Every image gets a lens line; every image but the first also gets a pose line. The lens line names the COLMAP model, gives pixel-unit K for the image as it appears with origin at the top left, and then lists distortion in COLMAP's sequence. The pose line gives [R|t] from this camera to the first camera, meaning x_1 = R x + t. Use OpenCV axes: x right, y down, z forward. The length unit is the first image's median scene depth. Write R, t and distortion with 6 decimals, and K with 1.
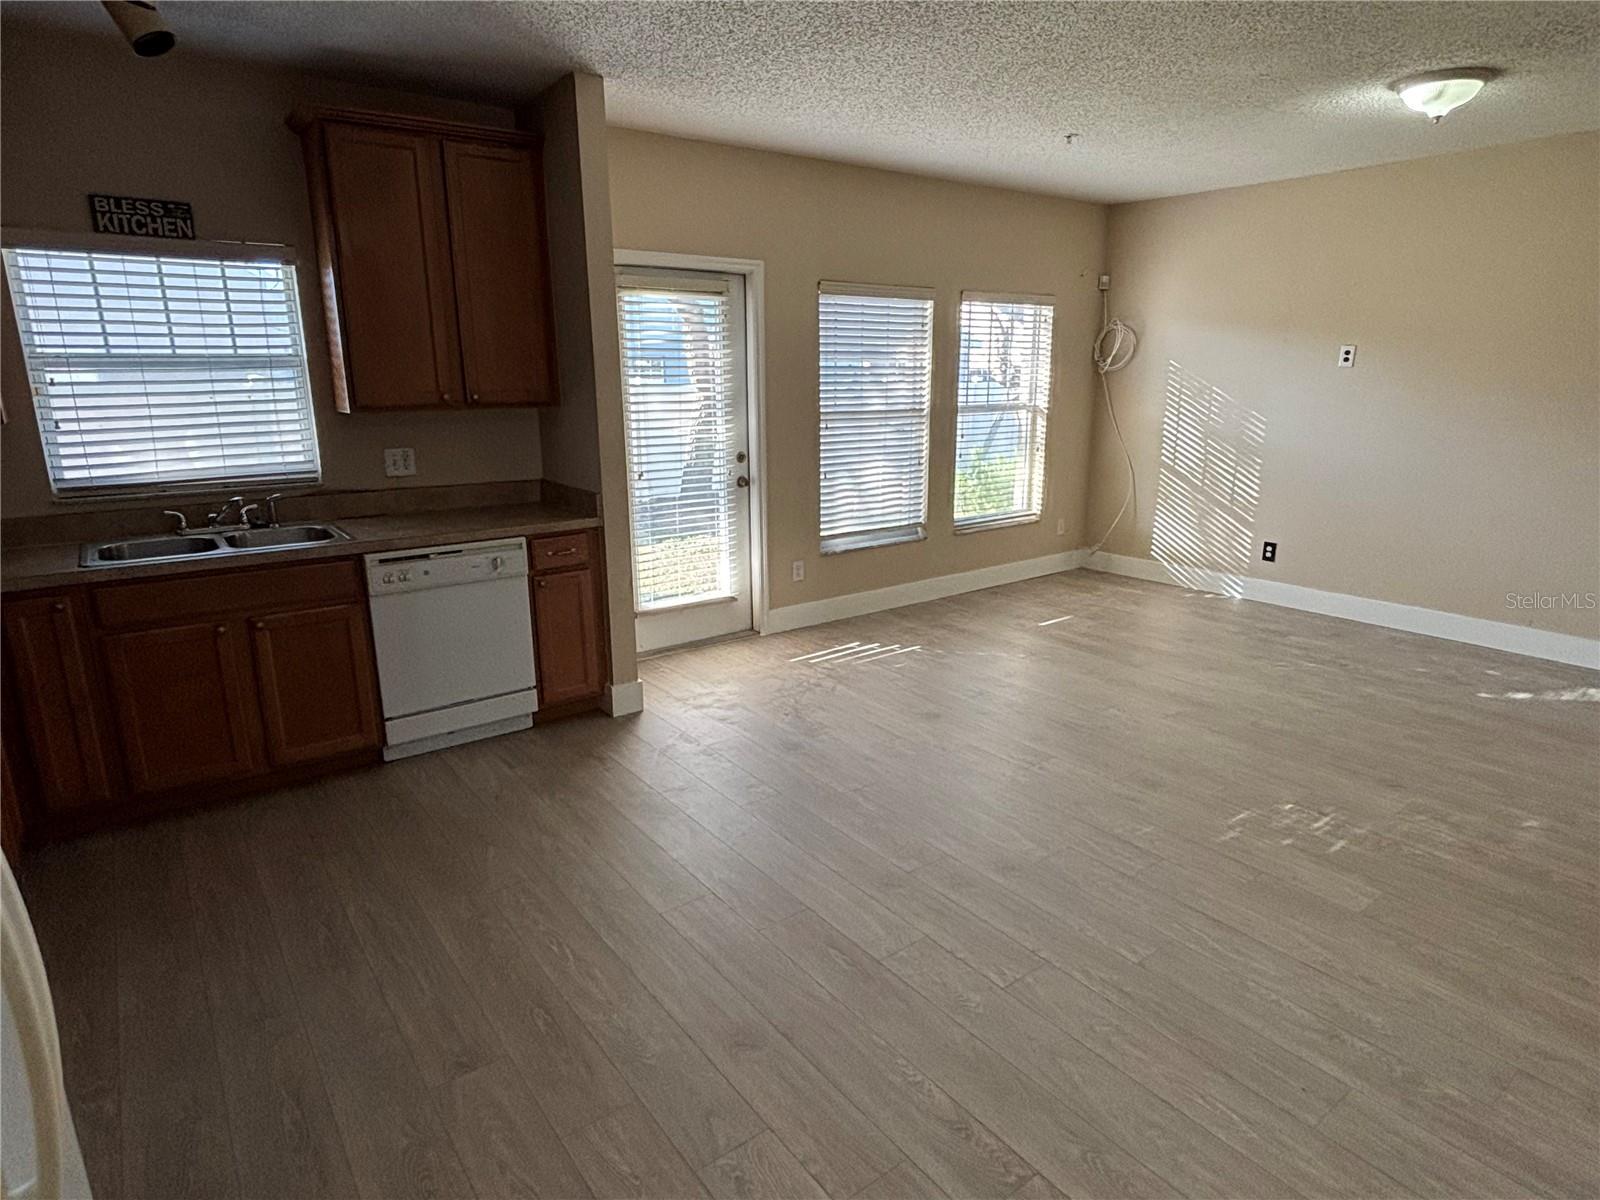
lens RADIAL K [[906.8, 0, 813.6], [0, 906.8, 590.8], [0, 0, 1]] dist [0.053840, -0.057793]
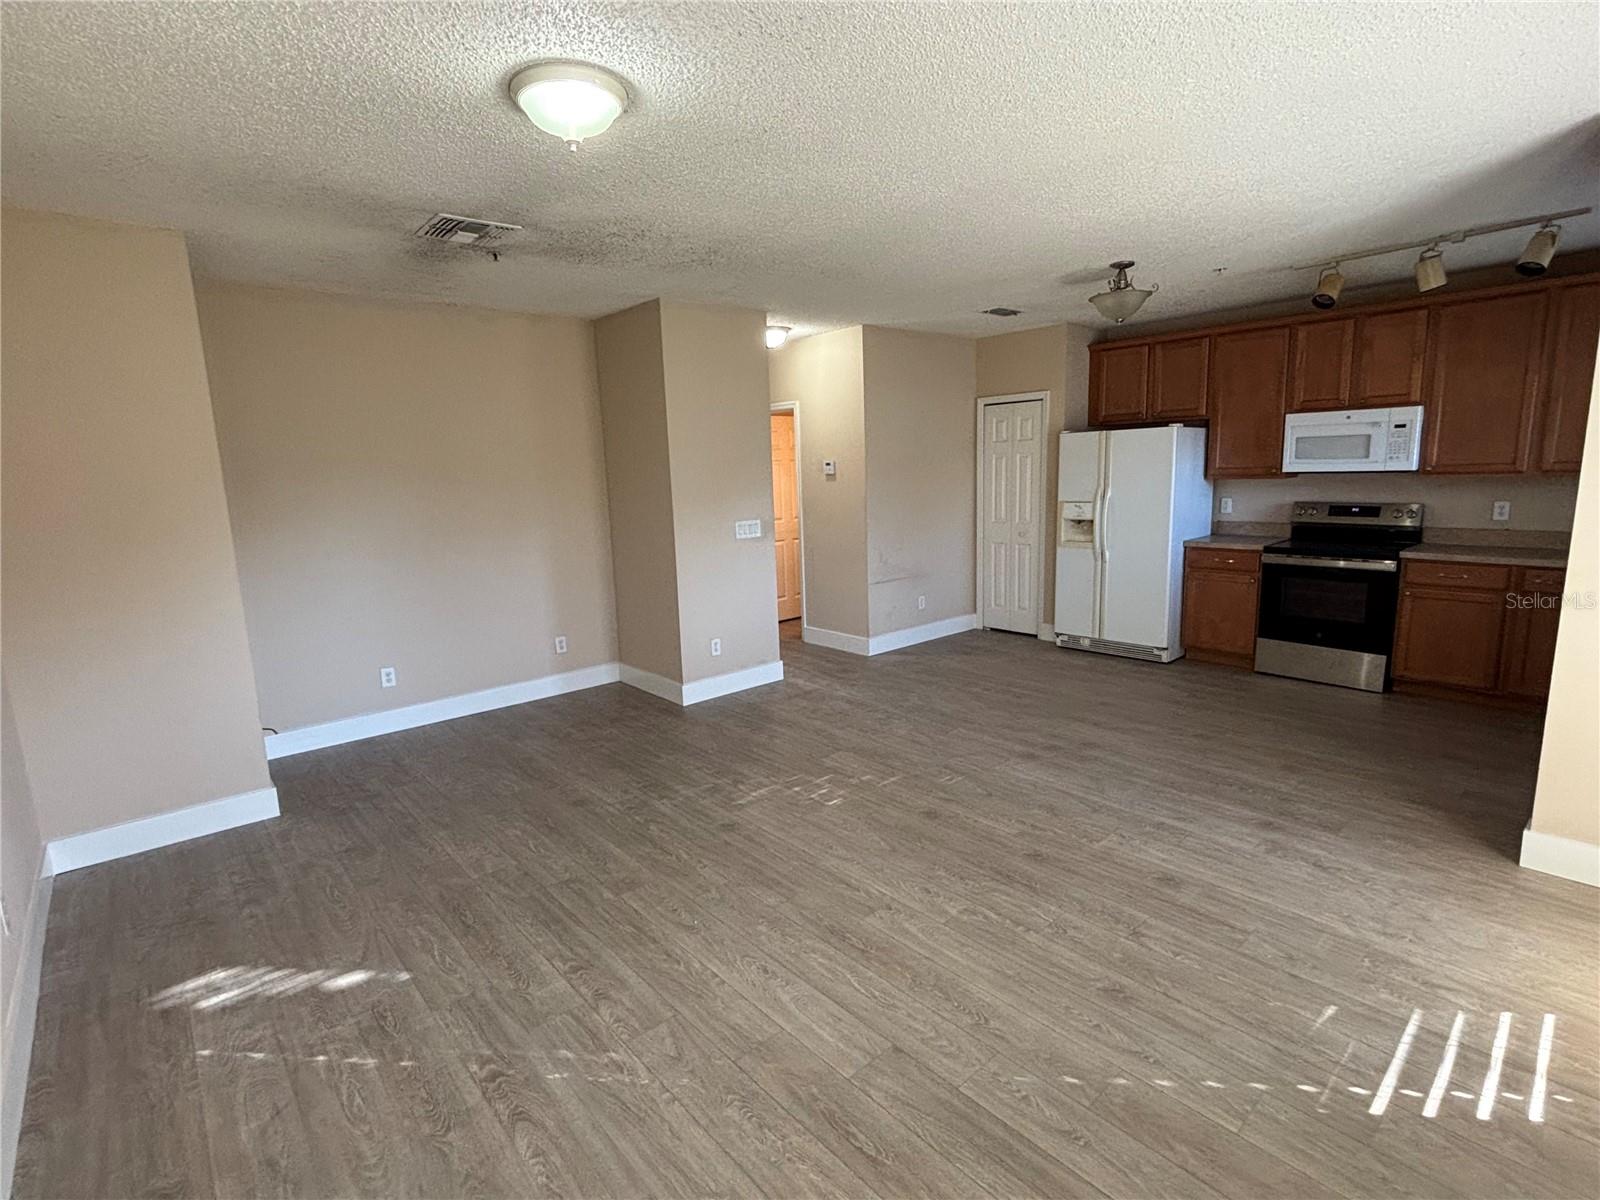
lens RADIAL K [[767.5, 0, 800.0], [0, 767.5, 600.0], [0, 0, 1]] dist [0.001115, -0.000797]
pose [[-0.996852, 0.048301, -0.062869, 0.395416], [0.018801, 0.914390, 0.404398, -0.306289], [0.077020, 0.401943, -0.912420, 1.208217]]
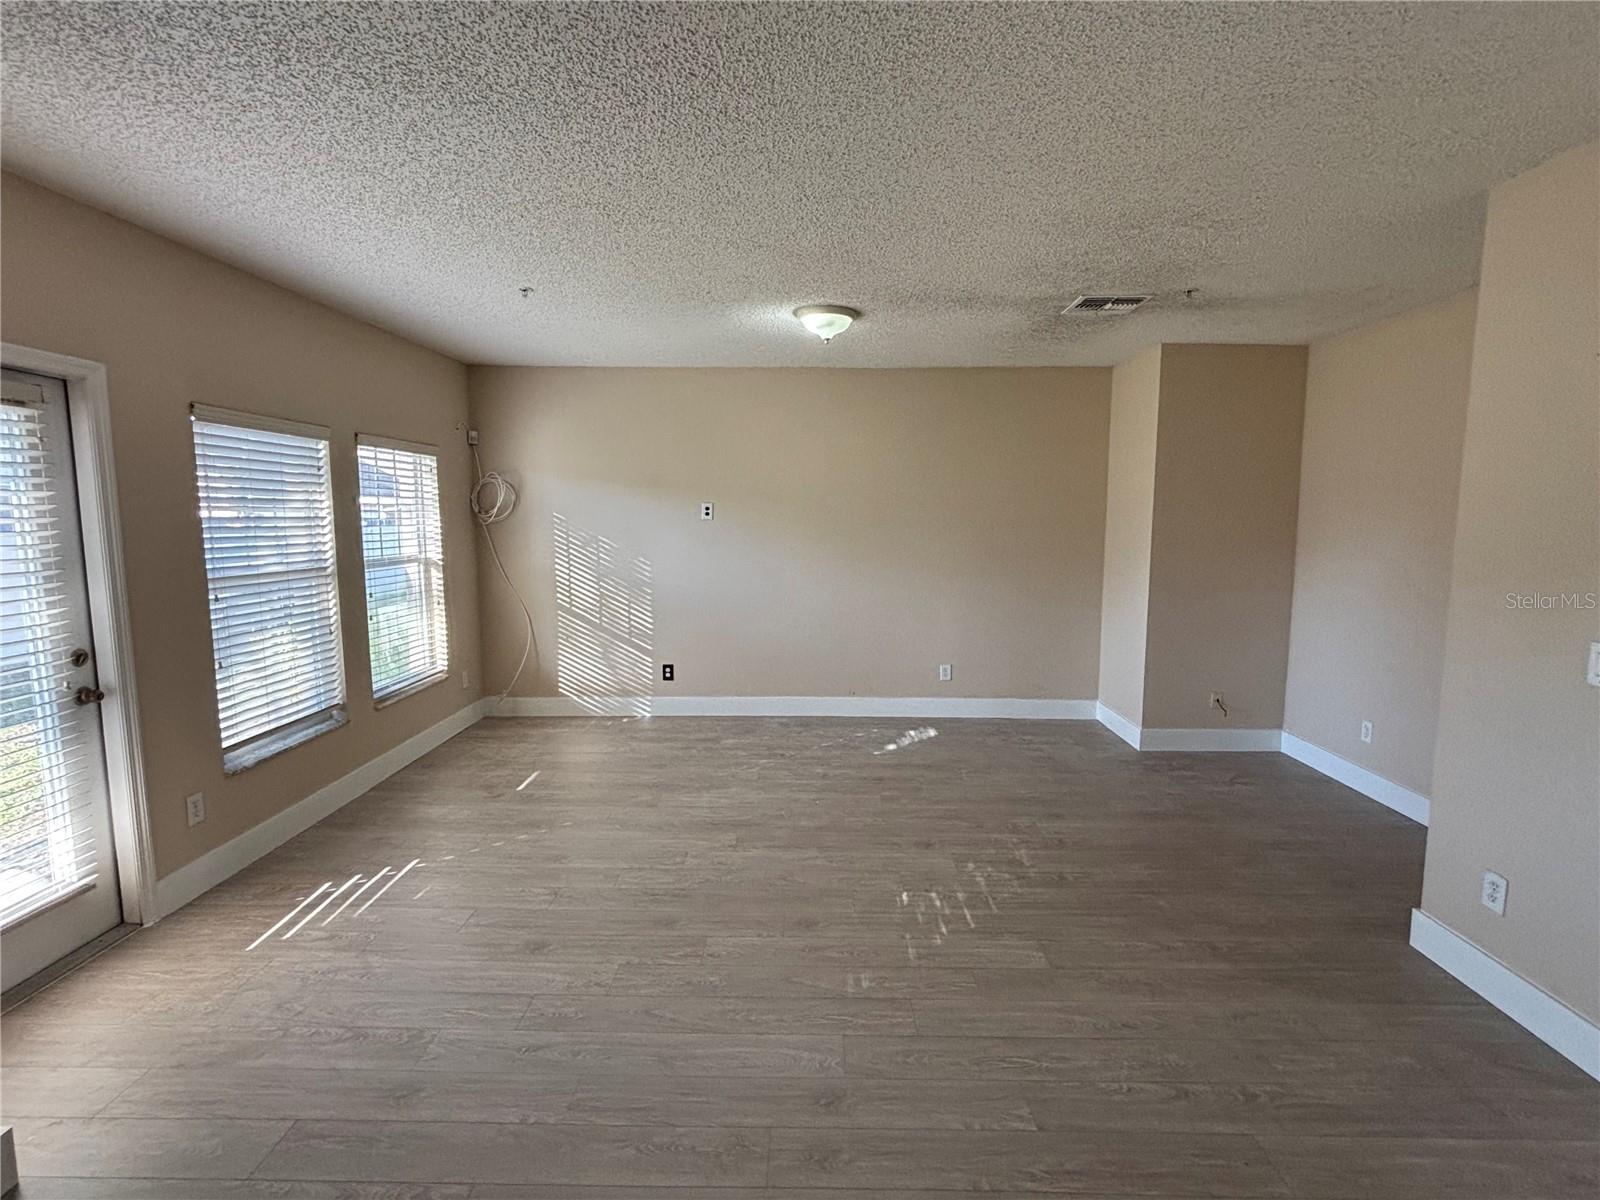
lens RADIAL K [[762.9, 0, 800.0], [0, 762.9, 600.0], [0, 0, 1]] dist [0.017280, -0.015533]
pose [[0.618054, -0.084066, 0.781628, -0.182377], [0.185090, 0.981876, -0.040751, -0.072848], [-0.764036, 0.169858, 0.622412, 0.283707]]
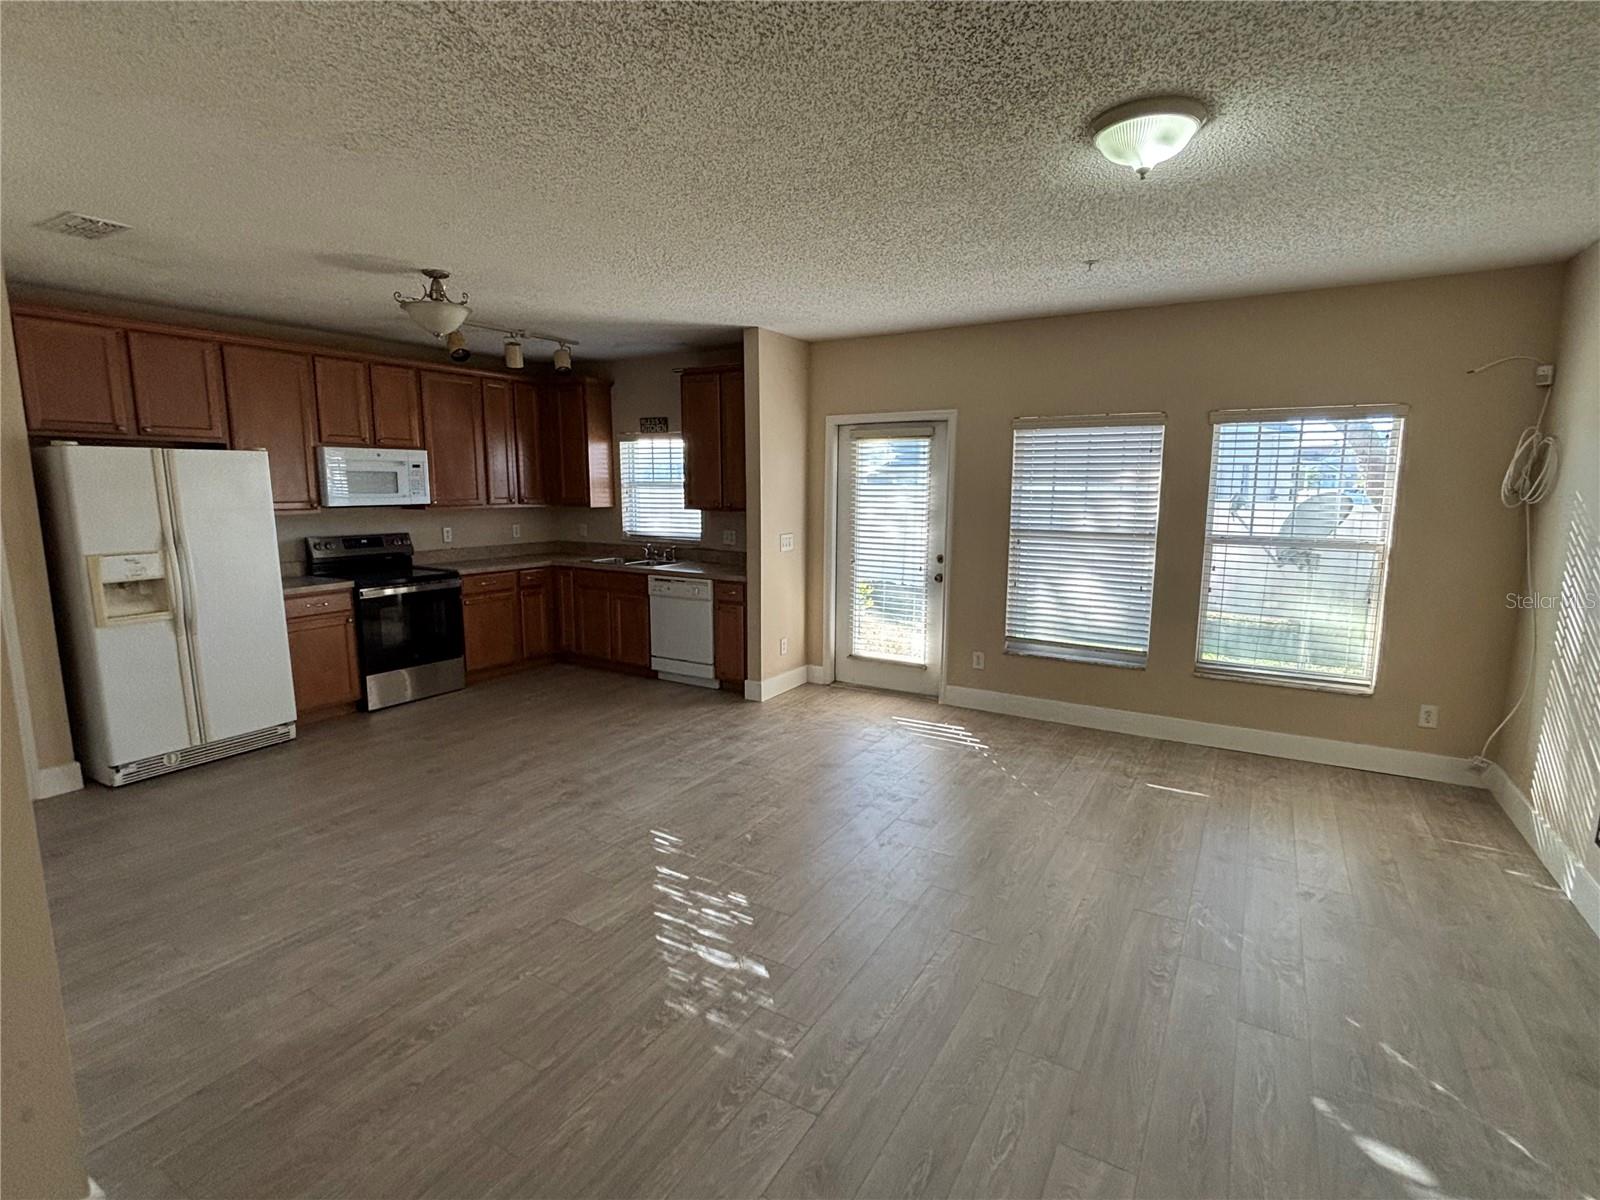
lens RADIAL K [[771.3, 0, 807.3], [0, 771.3, 594.4], [0, 0, 1]] dist [0.004090, -0.000023]
pose [[0.379847, 0.139016, -0.914544, 0.845651], [-0.227760, 0.972263, 0.053192, -0.113626], [0.896572, 0.188091, 0.400973, 0.409971]]
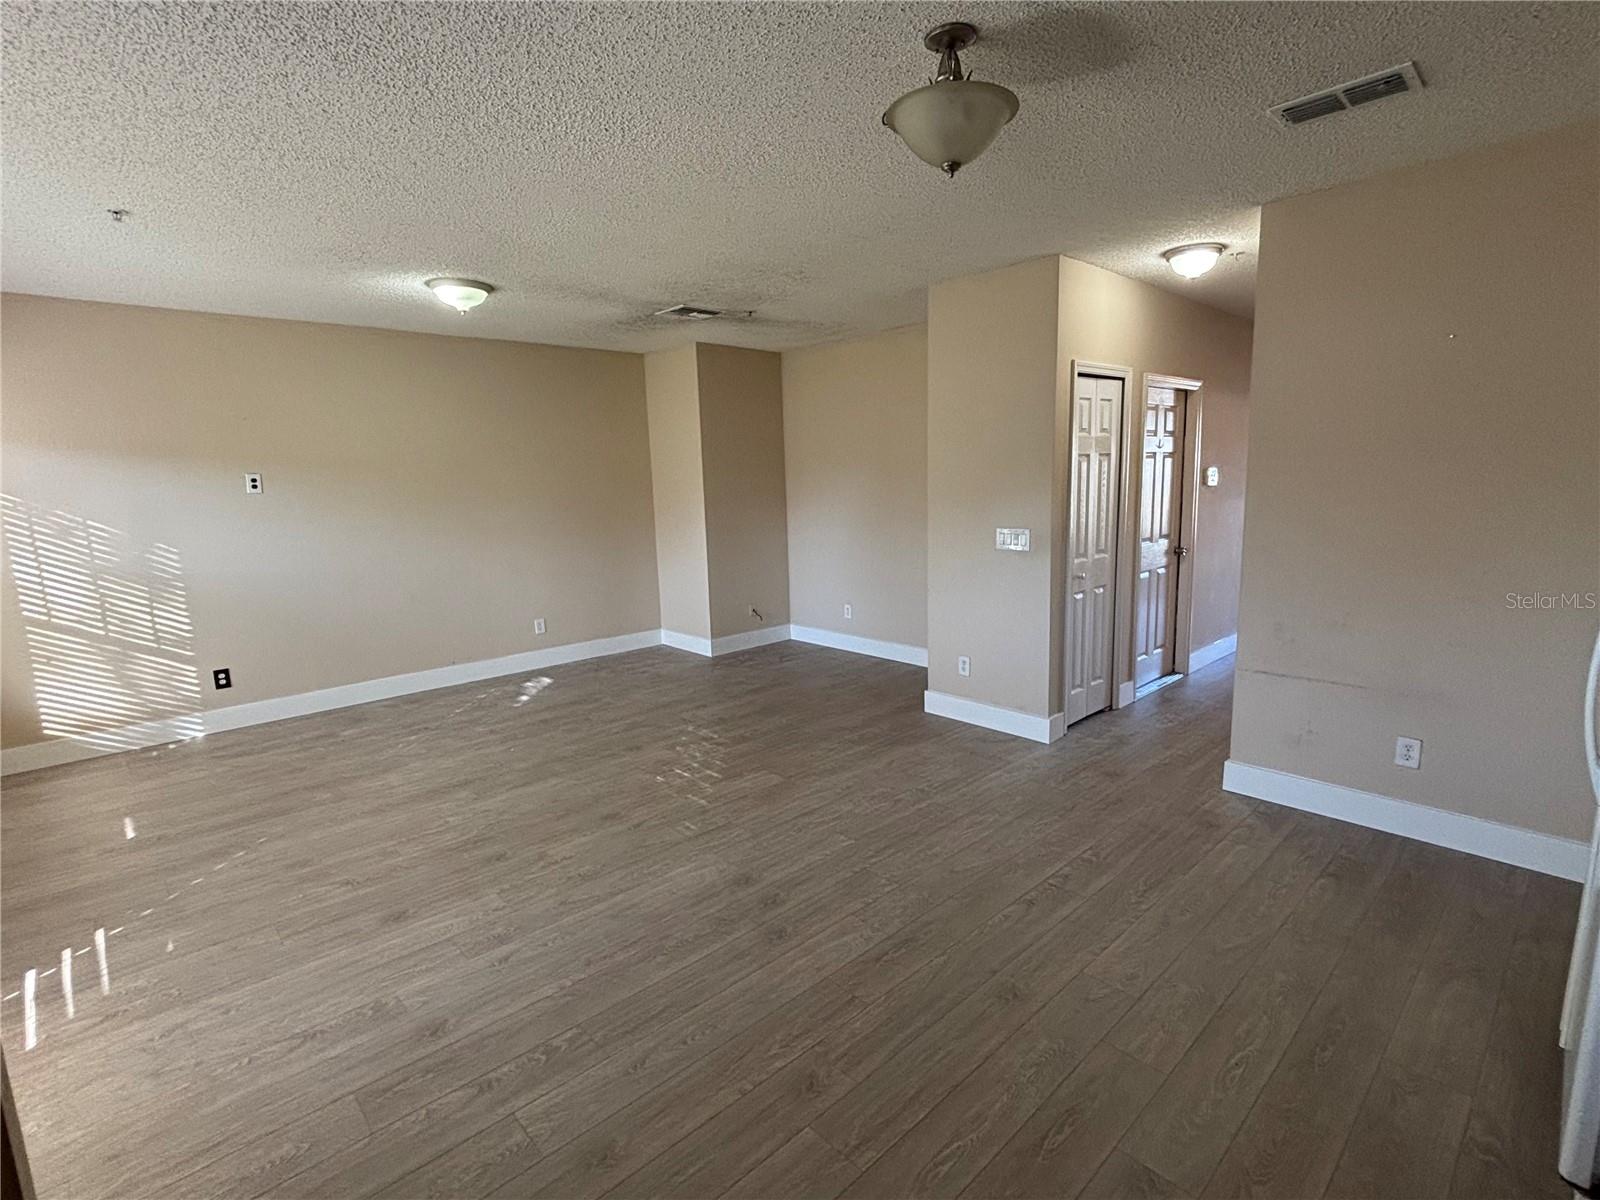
lens RADIAL K [[767.5, 0, 800.0], [0, 767.5, 600.0], [0, 0, 1]] dist [0.001115, -0.000797]
pose [[-0.101726, -0.156450, 0.982433, -0.421781], [0.266113, 0.947288, 0.178408, -0.122092], [-0.958559, 0.279587, -0.054730, 0.496154]]
